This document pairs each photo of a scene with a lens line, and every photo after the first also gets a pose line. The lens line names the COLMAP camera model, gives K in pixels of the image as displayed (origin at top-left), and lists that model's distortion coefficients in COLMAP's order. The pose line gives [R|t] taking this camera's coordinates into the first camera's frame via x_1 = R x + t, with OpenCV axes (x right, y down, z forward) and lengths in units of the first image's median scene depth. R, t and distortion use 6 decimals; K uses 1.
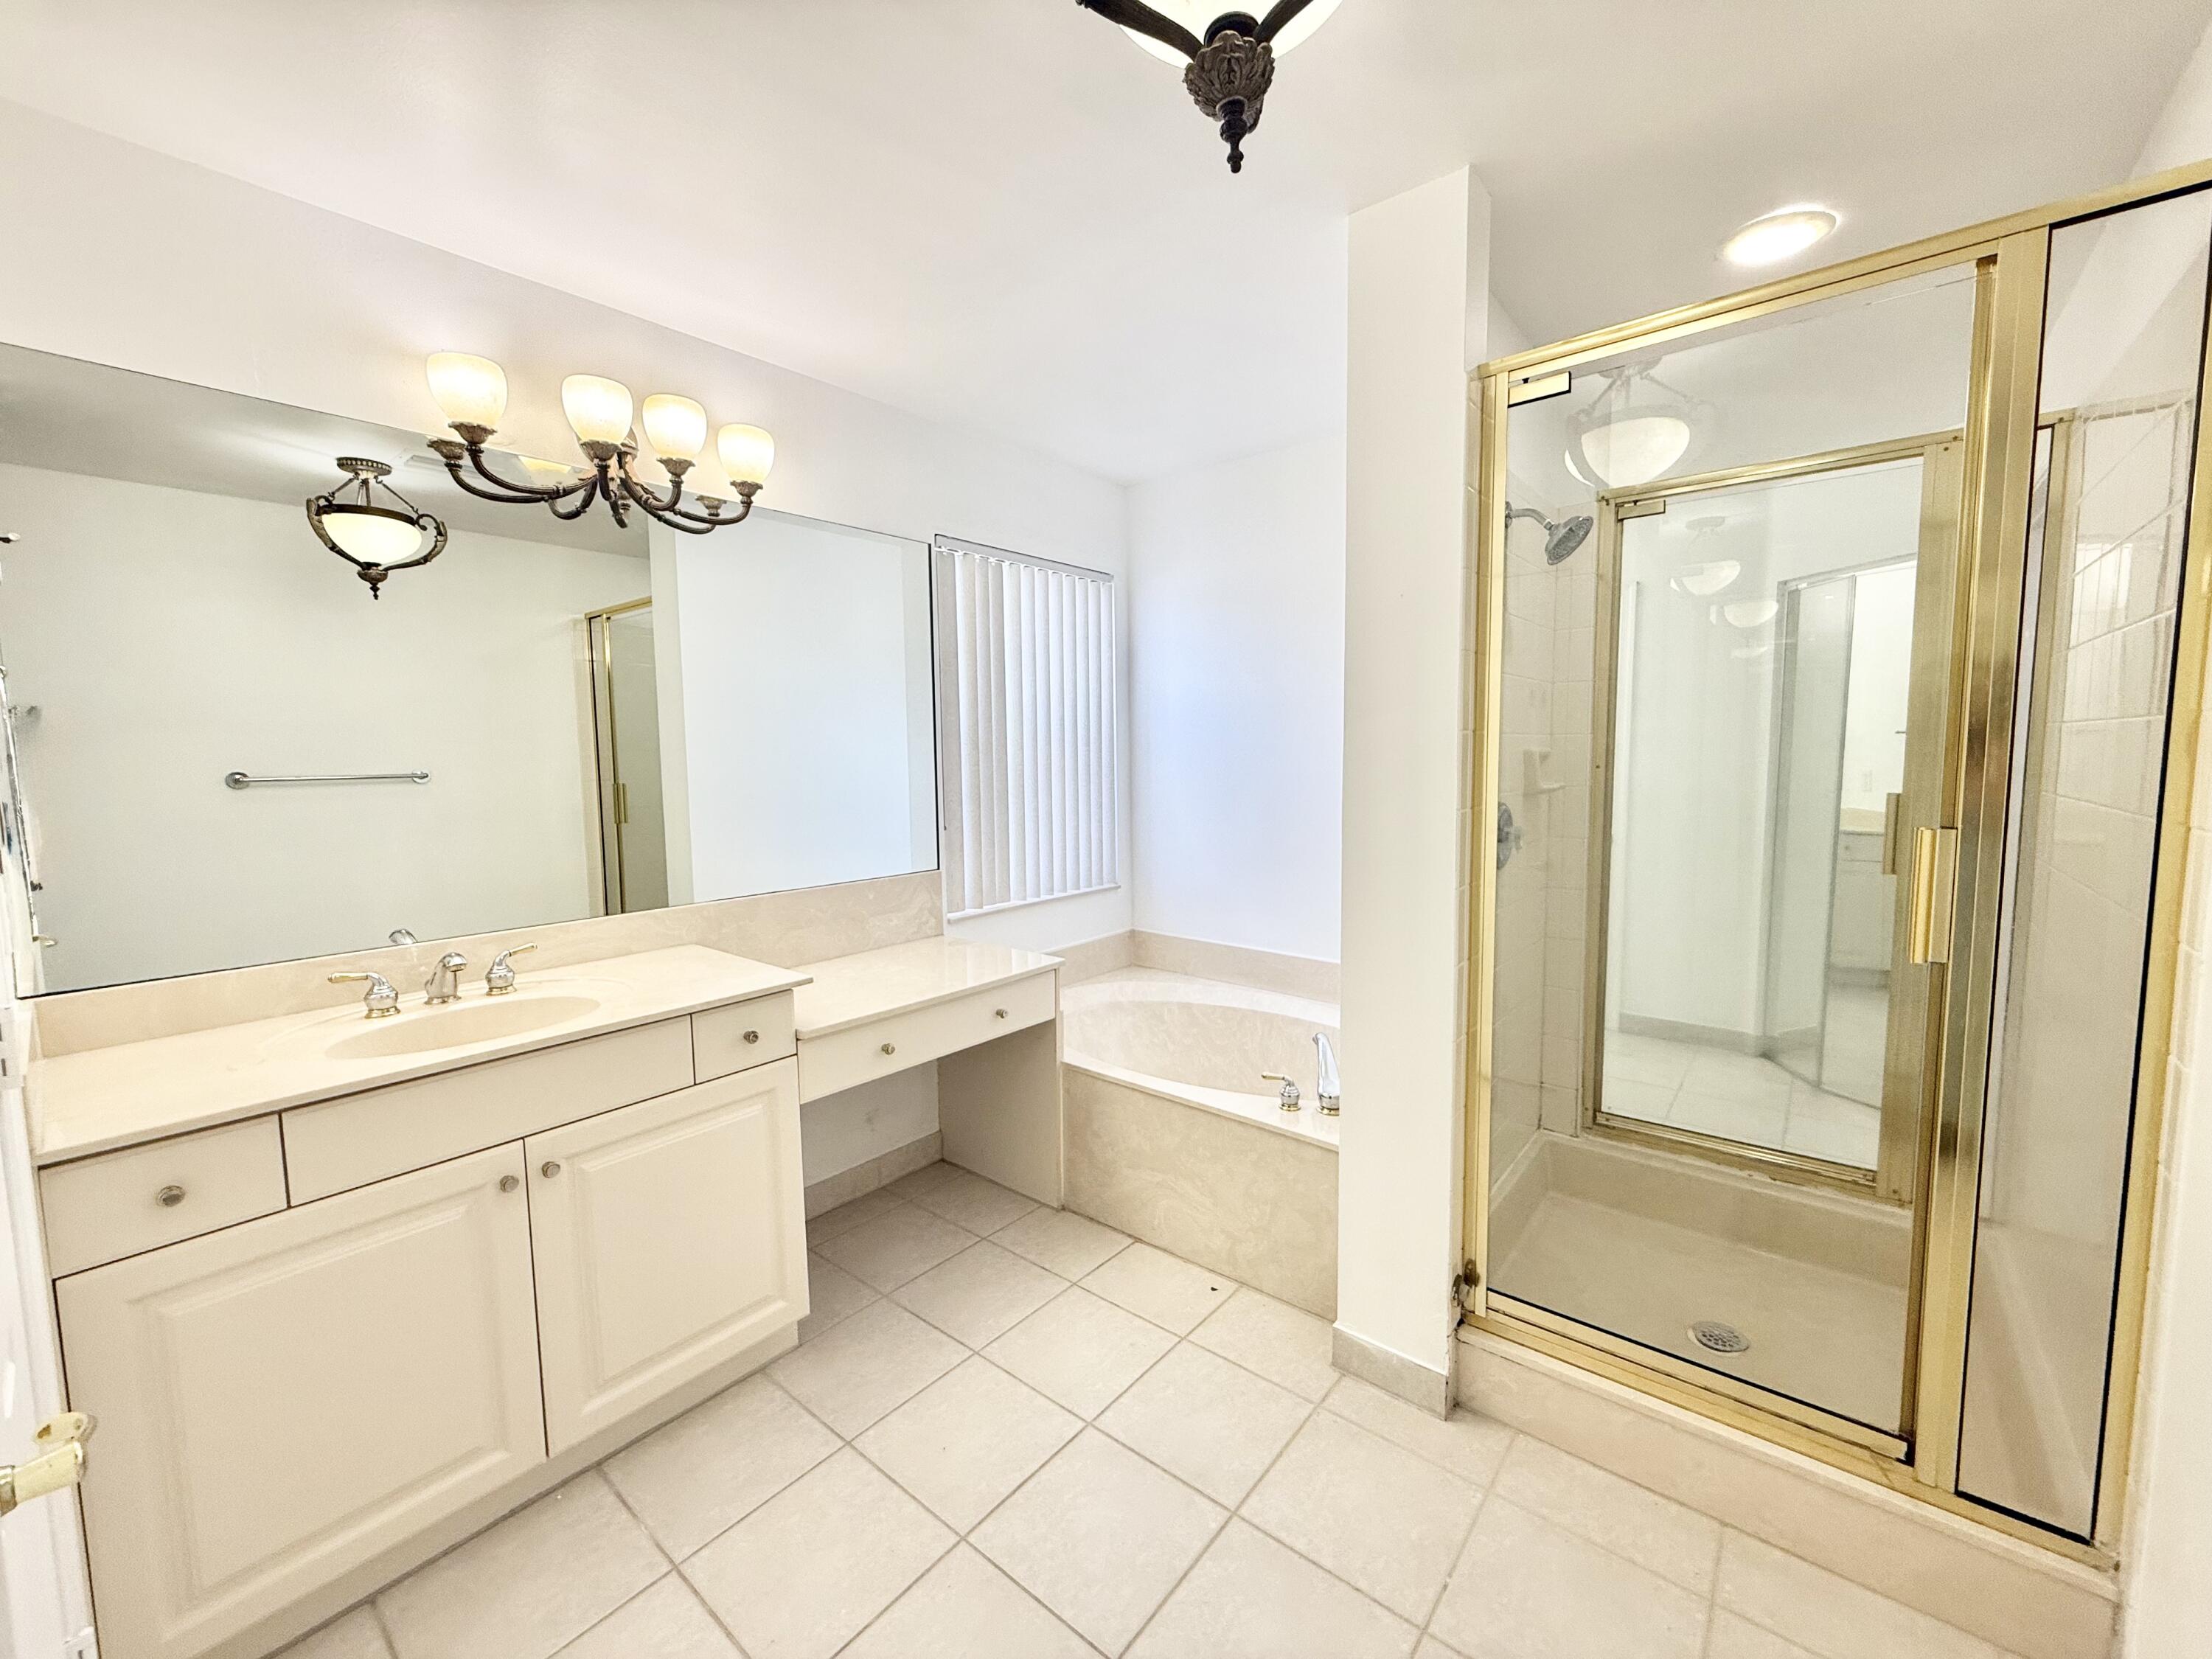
lens RADIAL K [[887.9, 0, 1109.0], [0, 887.9, 824.4], [0, 0, 1]] dist [0.029080, 0.000083]
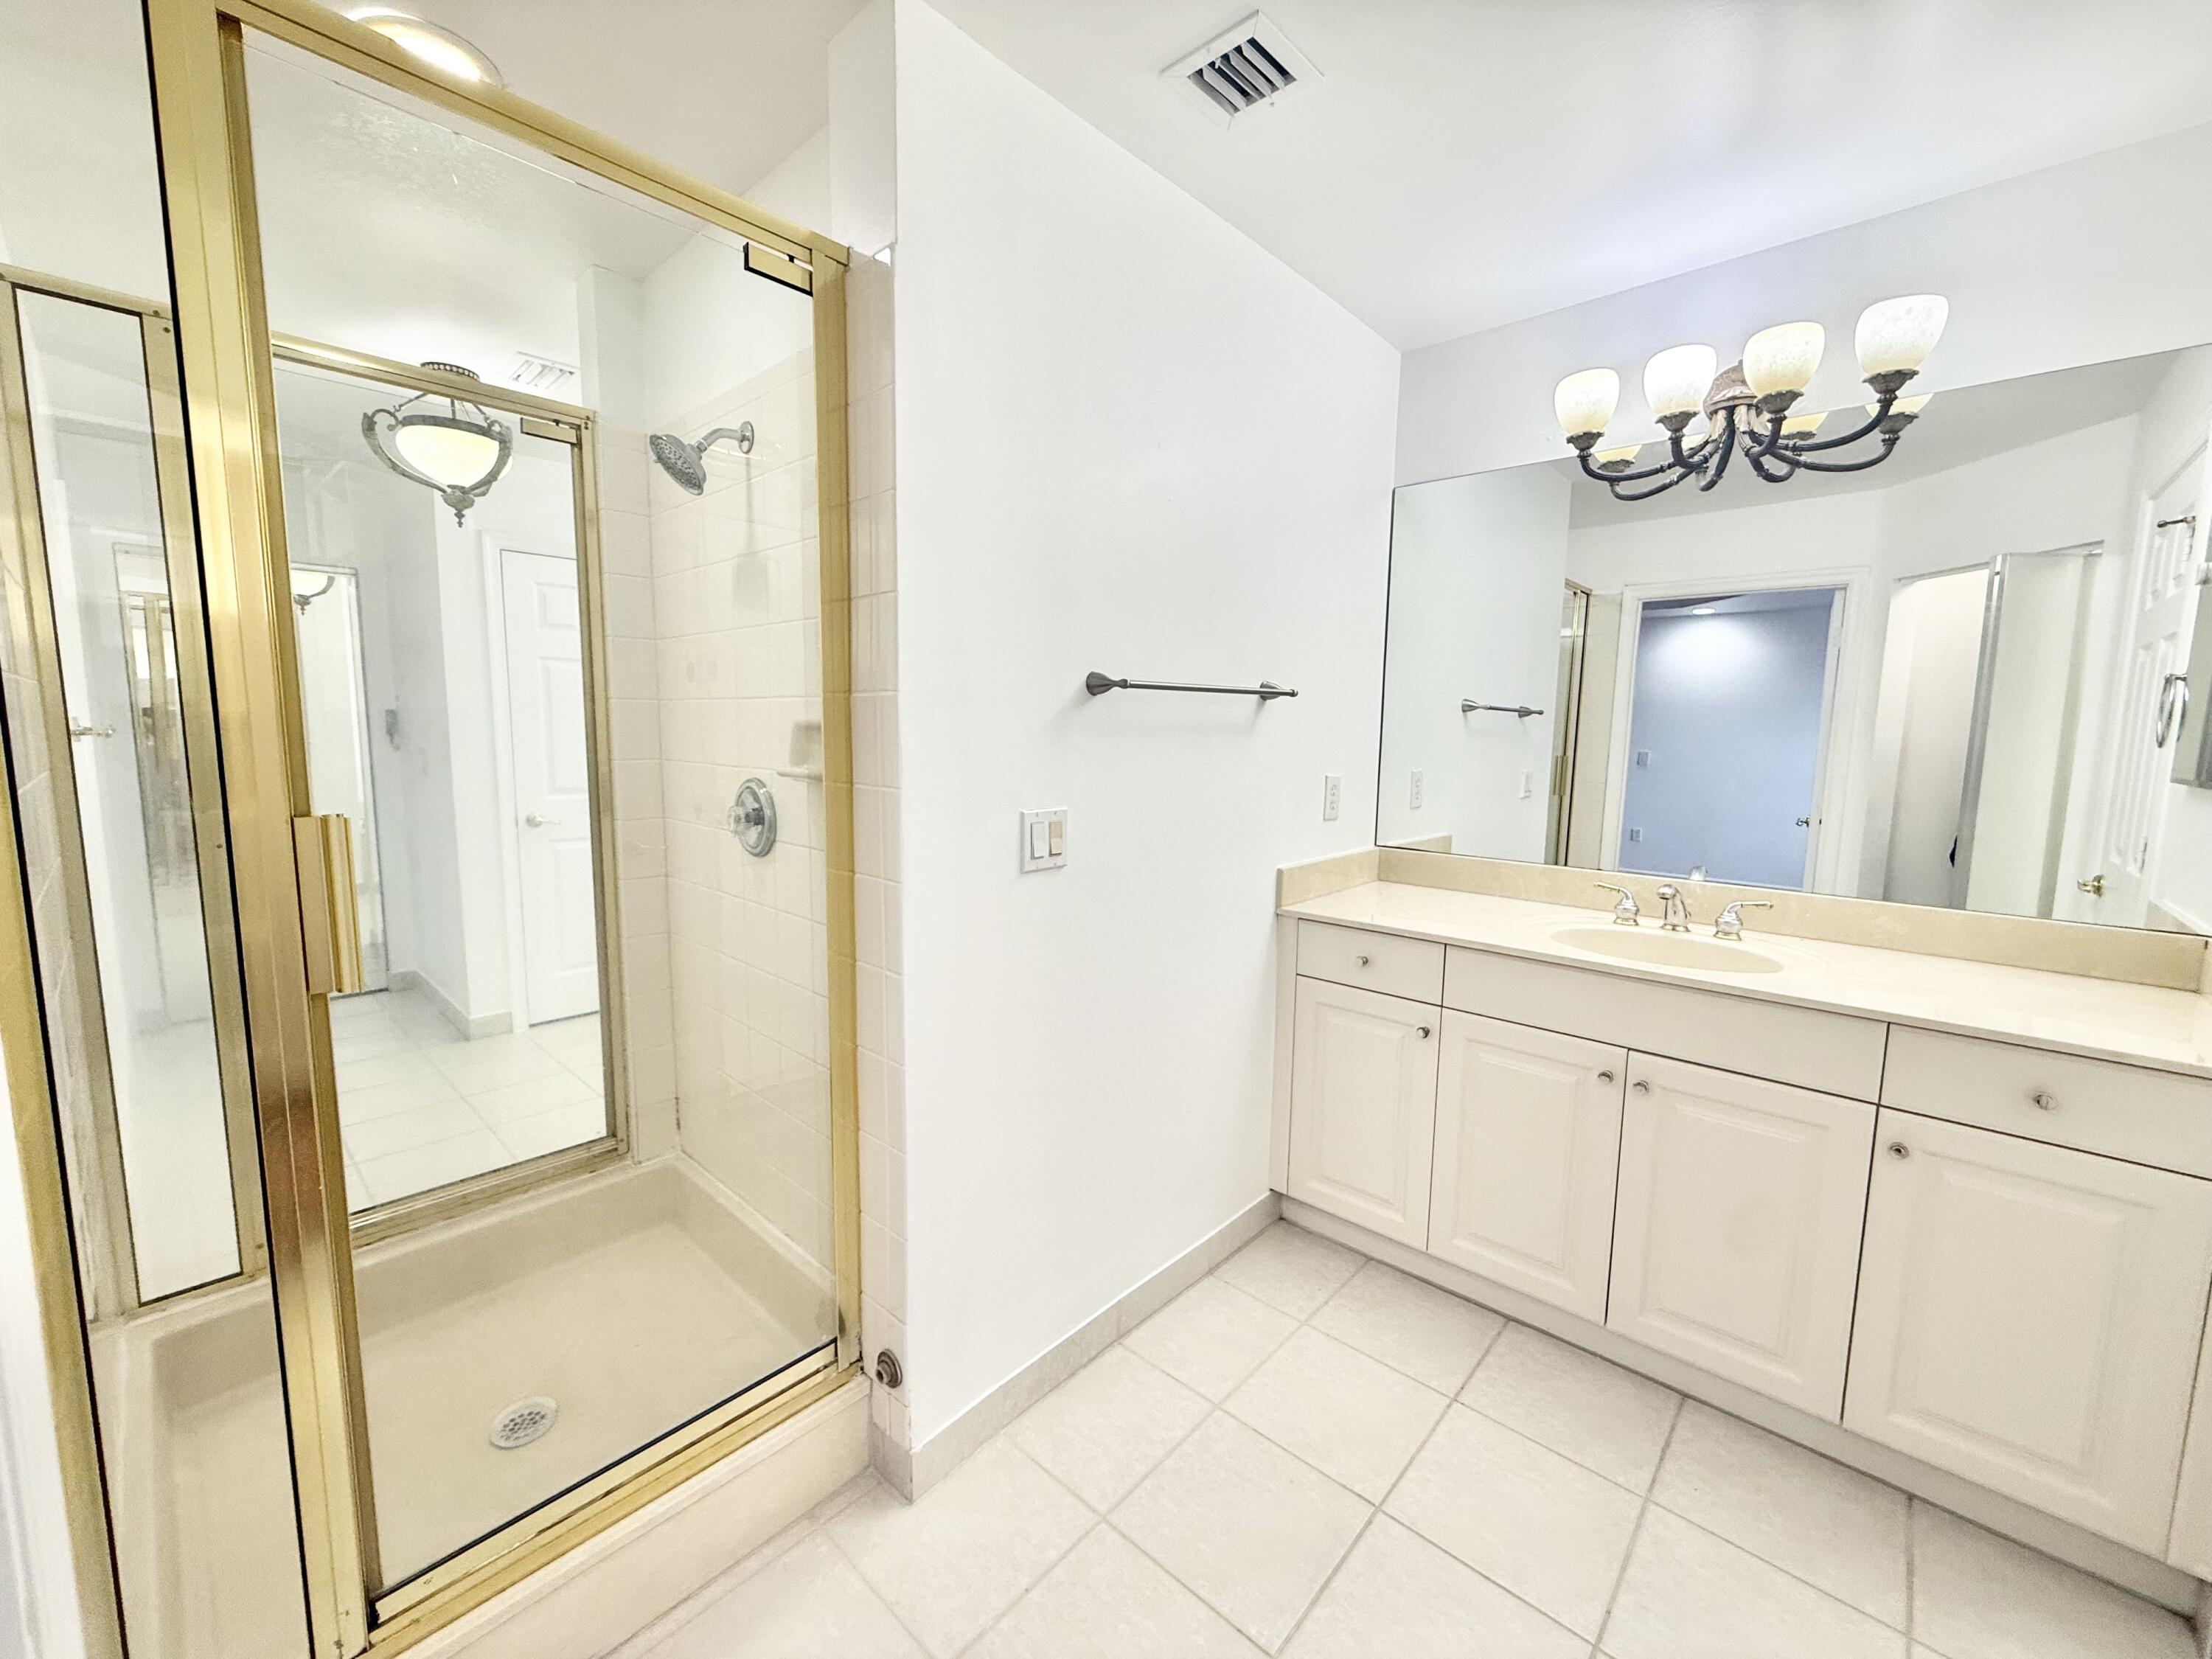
lens RADIAL K [[883.0, 0, 1100.9], [0, 883.0, 827.2], [0, 0, 1]] dist [0.001422, 0.000197]
pose [[-0.058030, 0.129243, -0.989913, 0.451178], [-0.105473, 0.985241, 0.134816, -0.007942], [0.992727, 0.112233, -0.043542, 0.350289]]
